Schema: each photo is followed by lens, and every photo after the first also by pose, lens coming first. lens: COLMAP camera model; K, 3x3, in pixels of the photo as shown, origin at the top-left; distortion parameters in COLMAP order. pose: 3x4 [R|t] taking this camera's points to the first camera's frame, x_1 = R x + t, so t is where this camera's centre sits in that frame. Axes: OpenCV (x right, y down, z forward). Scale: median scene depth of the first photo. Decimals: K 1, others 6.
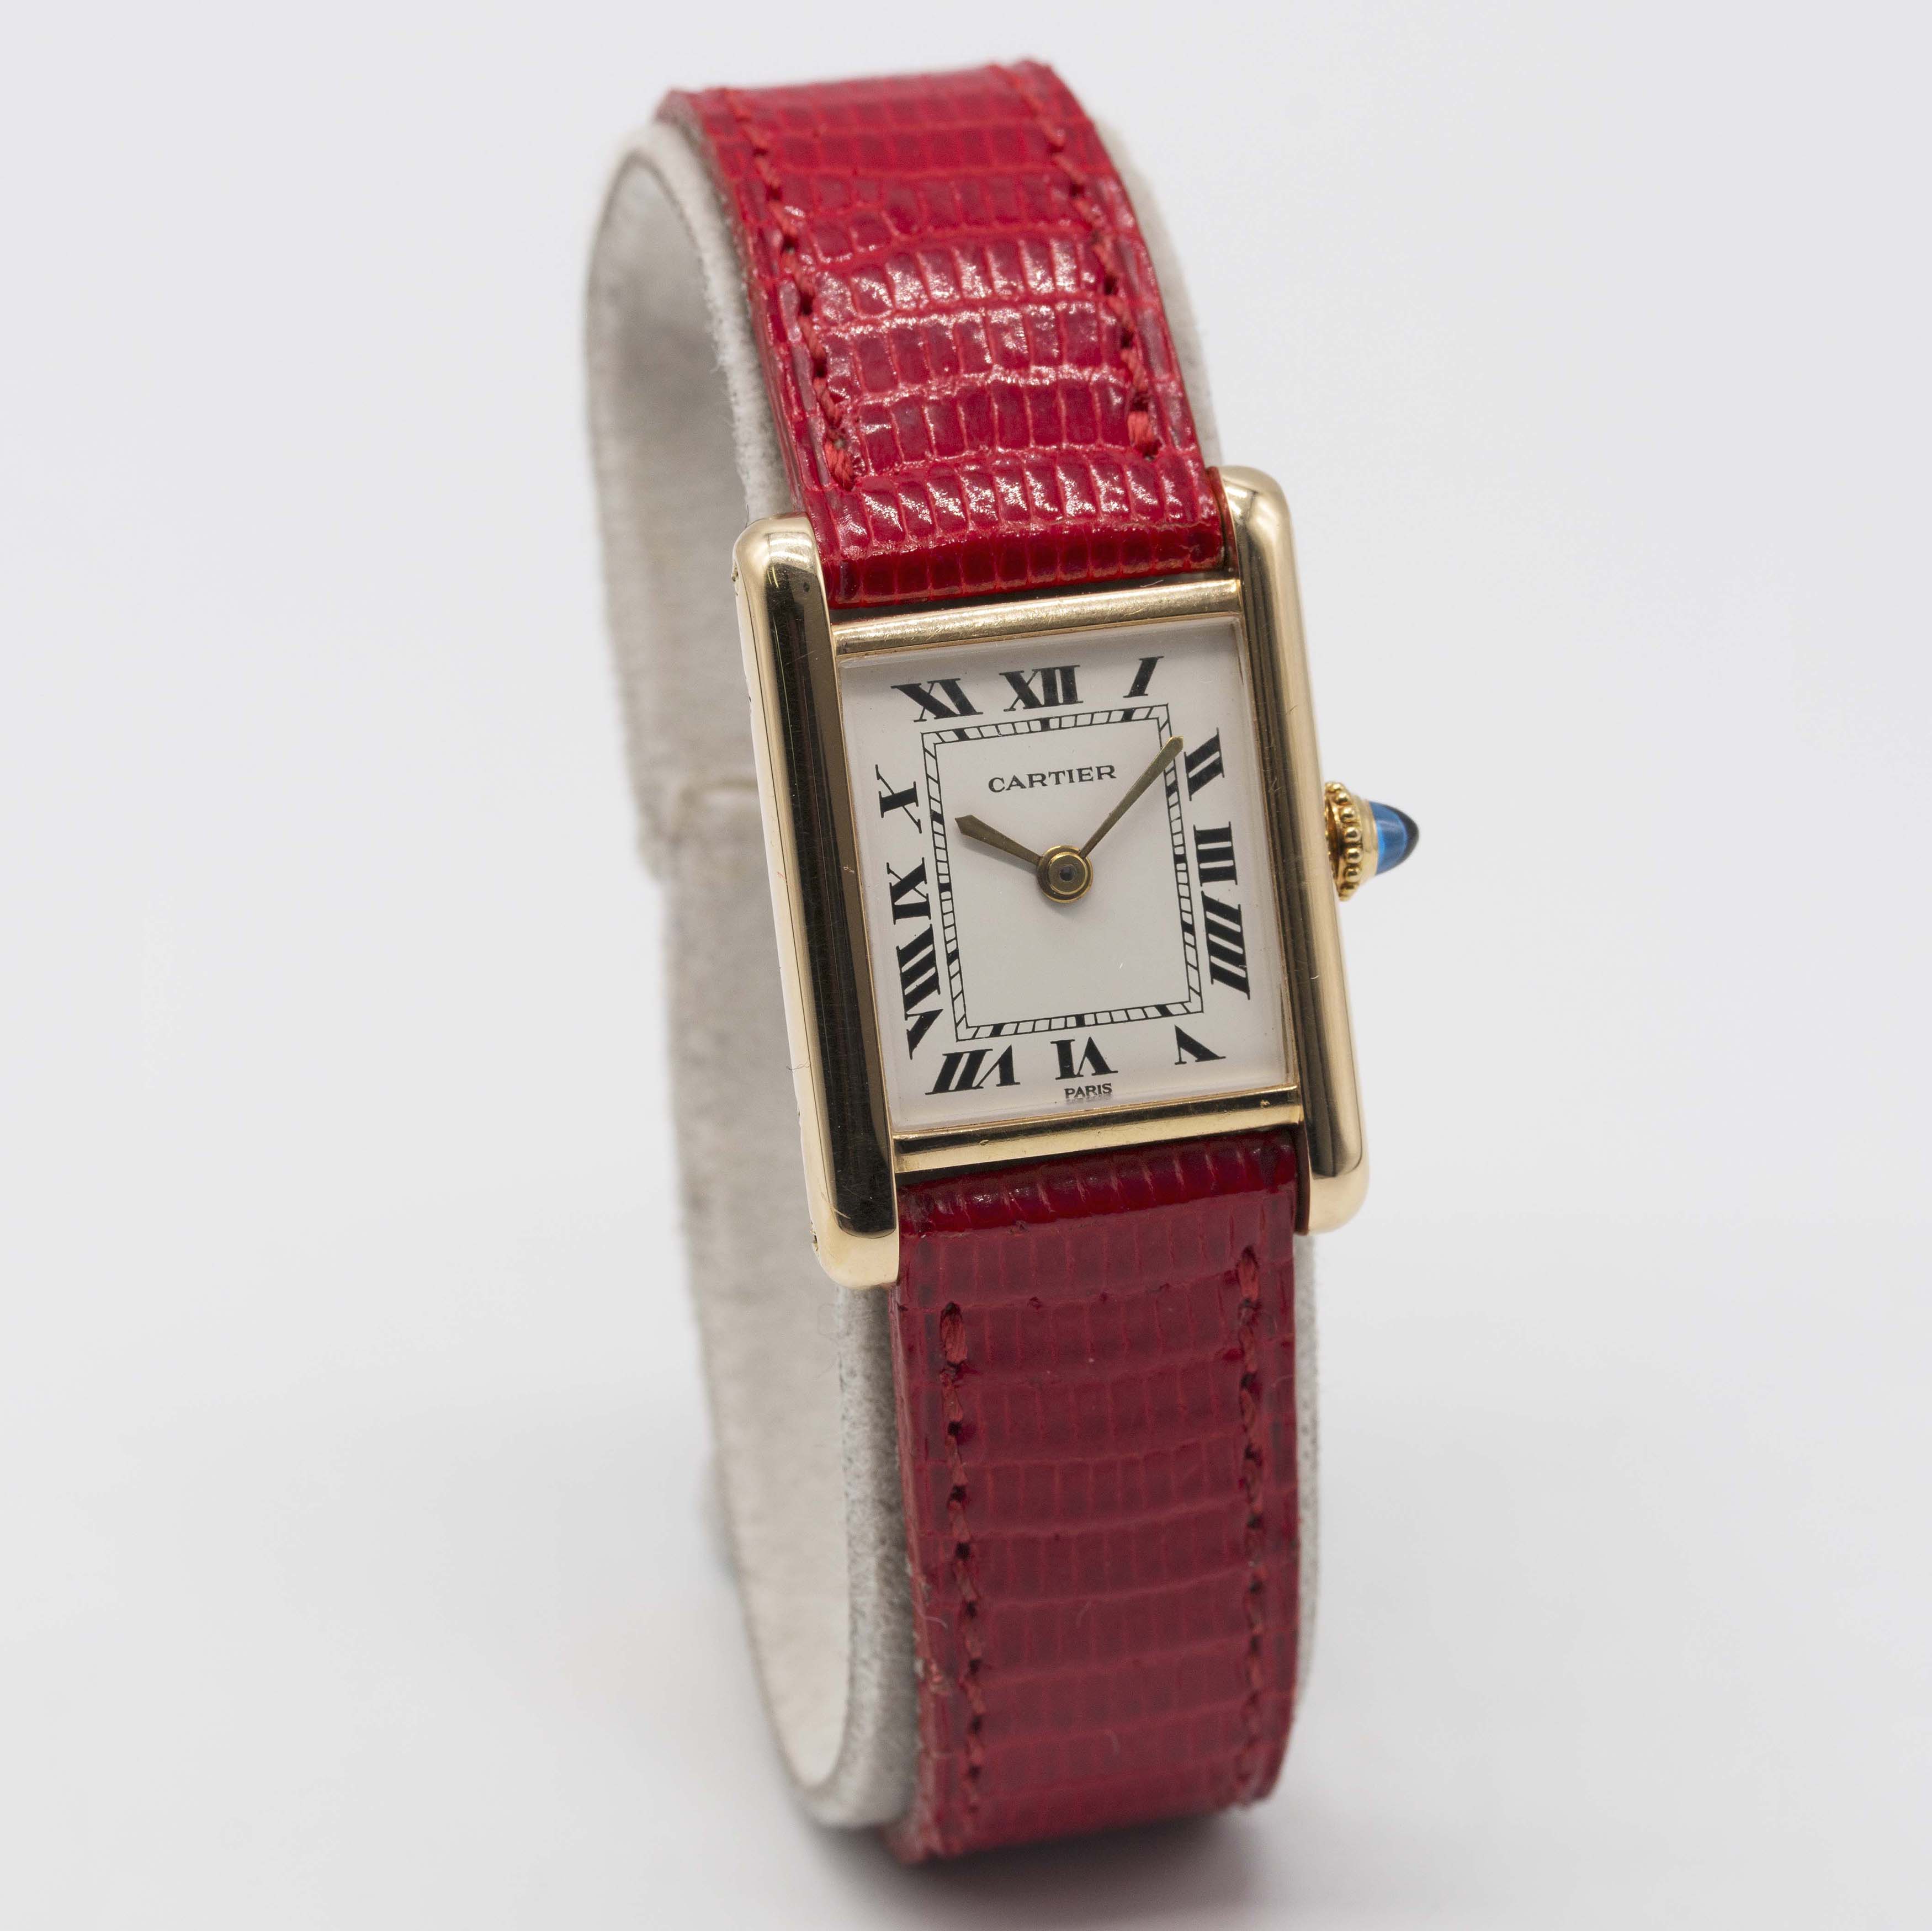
lens RADIAL K [[9069.7, 0, 966.0], [0, 9069.7, 965.5], [0, 0, 1]] dist [1.856817, -2.827095]
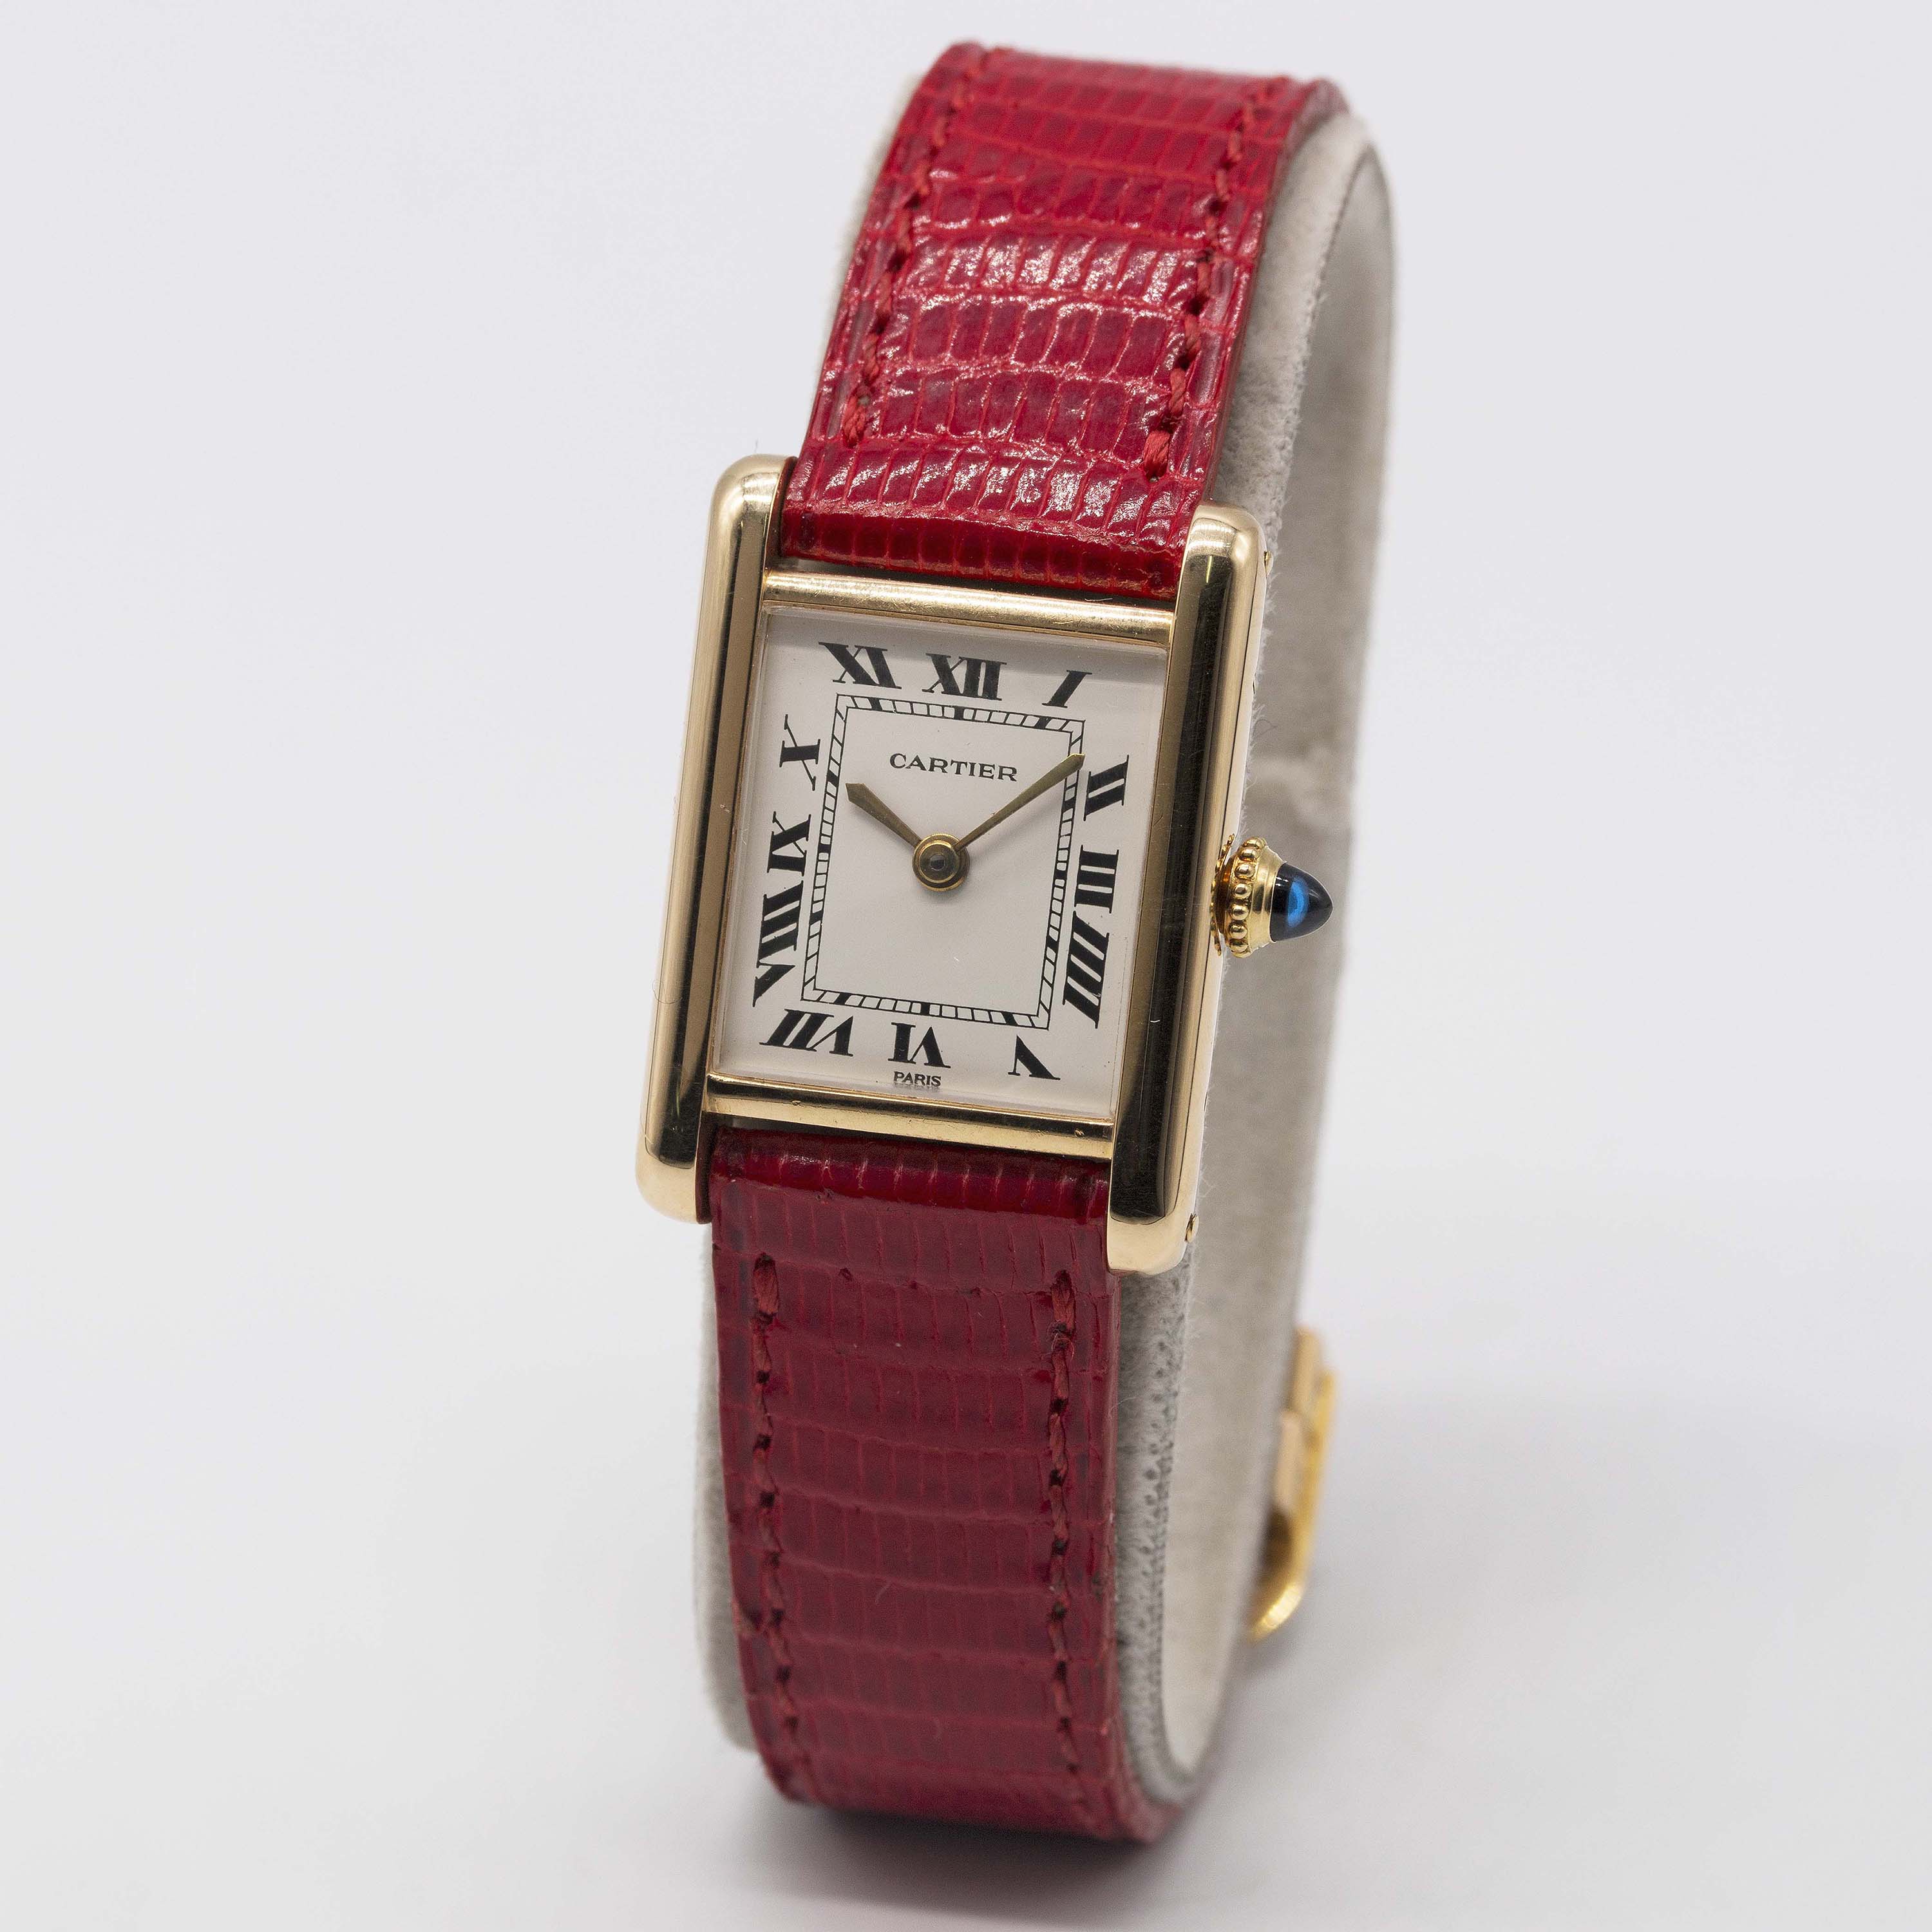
lens RADIAL K [[9070.7, 0, 966.0], [0, 9070.7, 966.0], [0, 0, 1]] dist [1.856817, -2.827095]
pose [[0.887353, 0.224795, -0.402582, 0.418150], [-0.221566, 0.973578, 0.055264, -0.054804], [0.404368, 0.040160, 0.913714, 0.085398]]
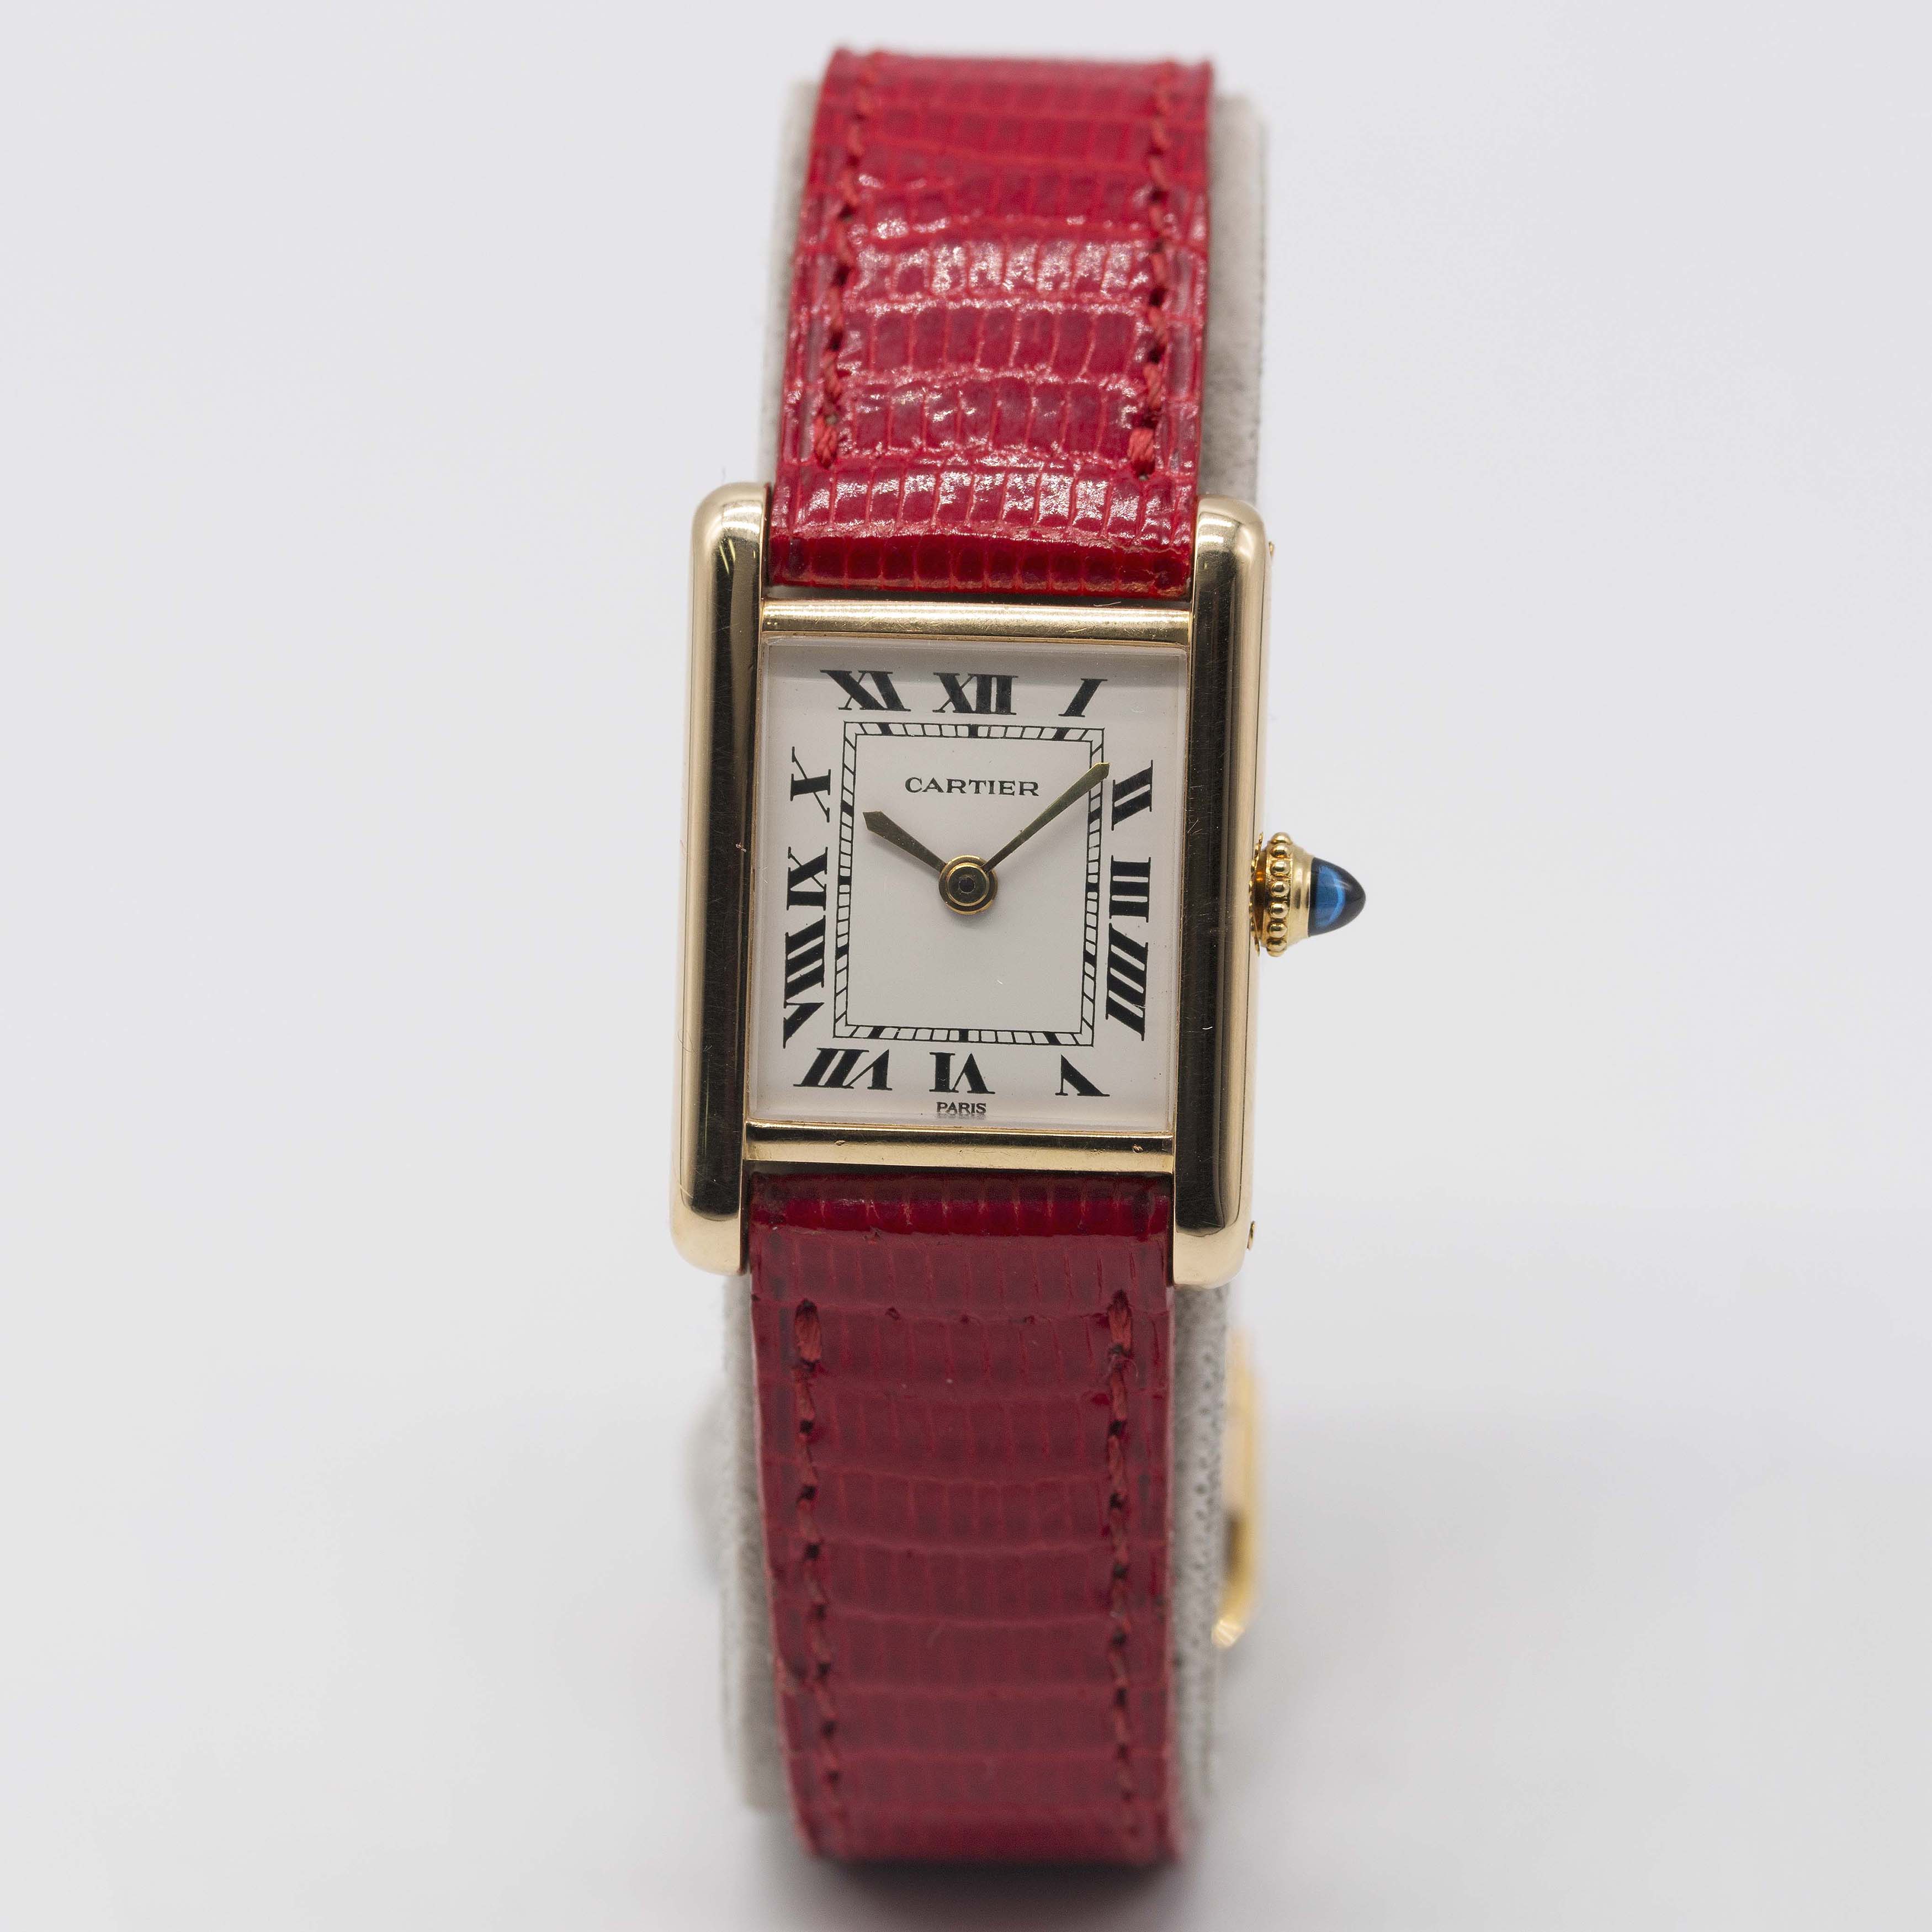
lens RADIAL K [[9070.7, 0, 966.0], [0, 9070.7, 966.0], [0, 0, 1]] dist [1.856817, -2.827095]
pose [[0.953515, 0.148949, -0.261960, 0.267634], [-0.145662, 0.988816, 0.032036, -0.032682], [0.263802, 0.007610, 0.964547, 0.055261]]
